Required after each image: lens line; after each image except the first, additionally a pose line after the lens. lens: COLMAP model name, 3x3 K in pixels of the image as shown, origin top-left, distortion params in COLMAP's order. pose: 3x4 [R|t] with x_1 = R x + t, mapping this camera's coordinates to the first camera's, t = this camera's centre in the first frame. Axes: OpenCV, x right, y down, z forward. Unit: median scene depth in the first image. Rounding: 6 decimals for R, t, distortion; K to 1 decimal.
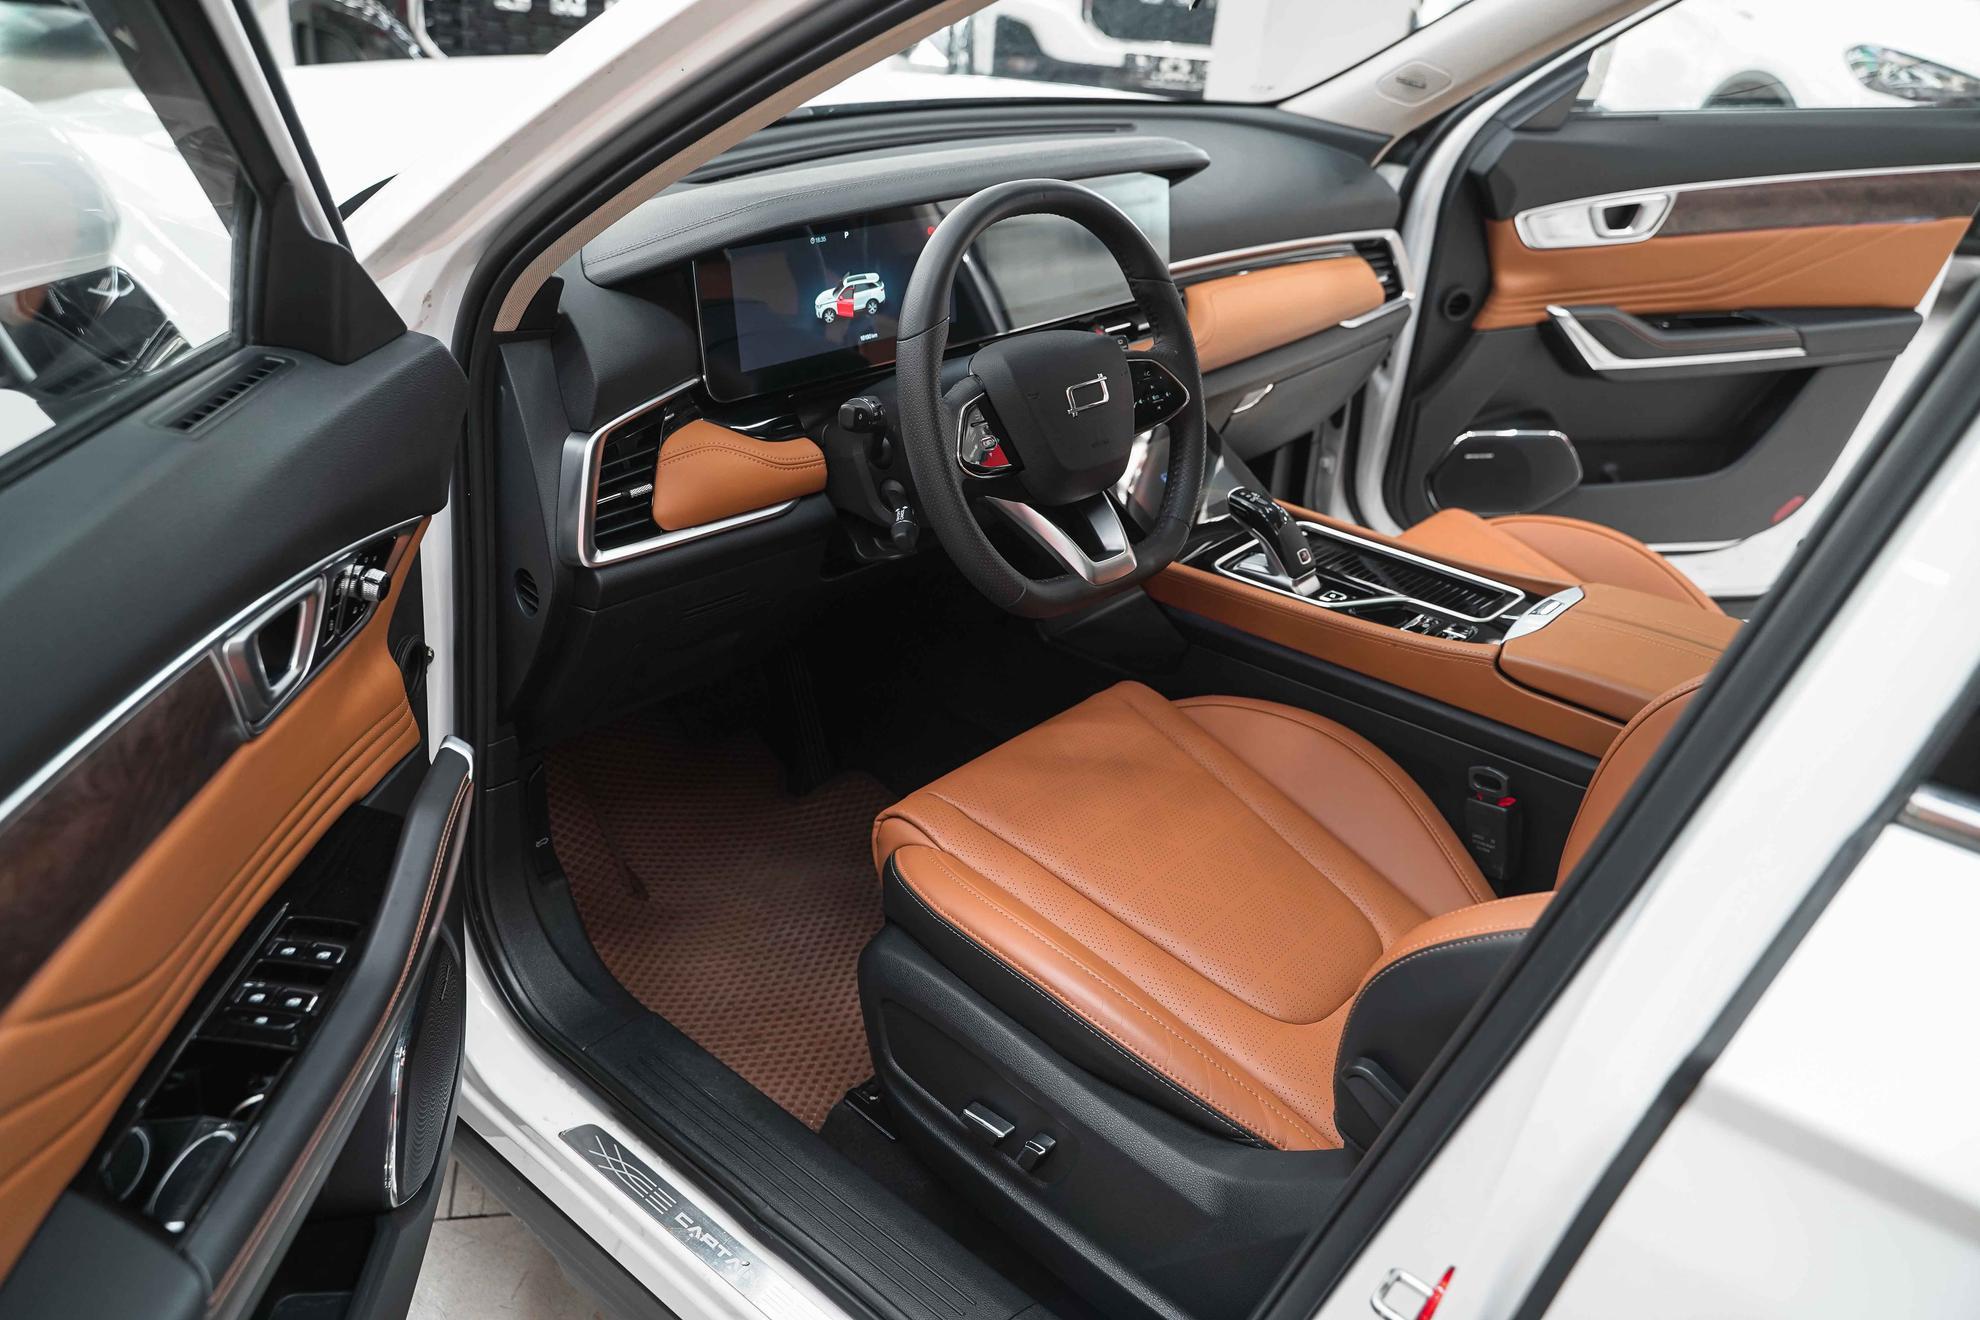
lens RADIAL K [[1537.2, 0, 990.0], [0, 1537.2, 660.0], [0, 0, 1]] dist [-0.045845, 0.000007]
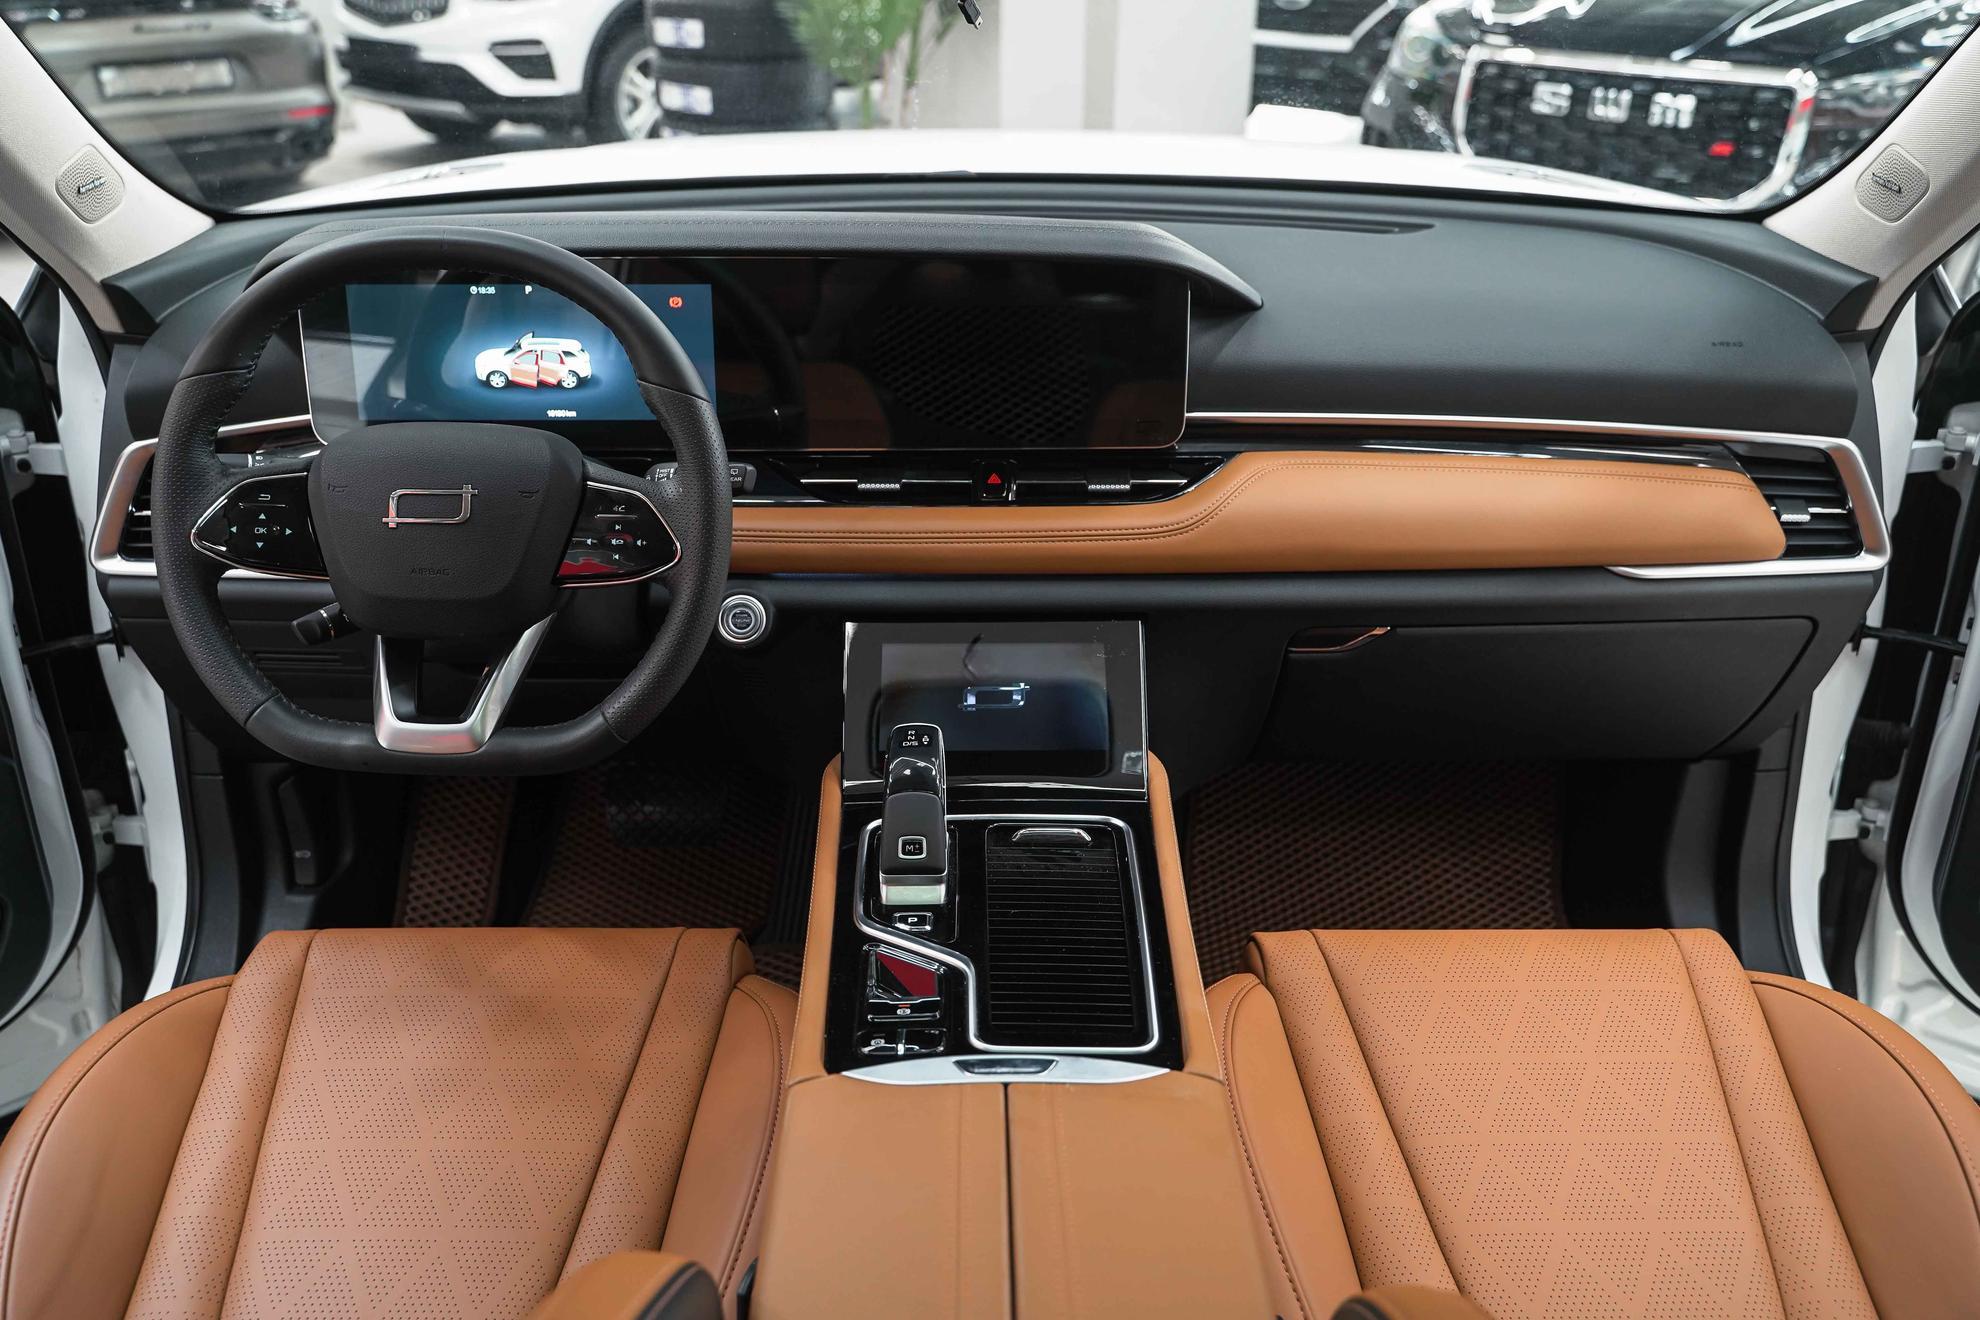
lens RADIAL K [[1537.2, 0, 990.0], [0, 1537.2, 660.0], [0, 0, 1]] dist [-0.045845, 0.000007]
pose [[0.659737, 0.259010, -0.705451, 0.497338], [-0.311076, 0.948651, 0.057384, -0.143538], [0.684090, 0.181590, 0.706432, 0.416903]]
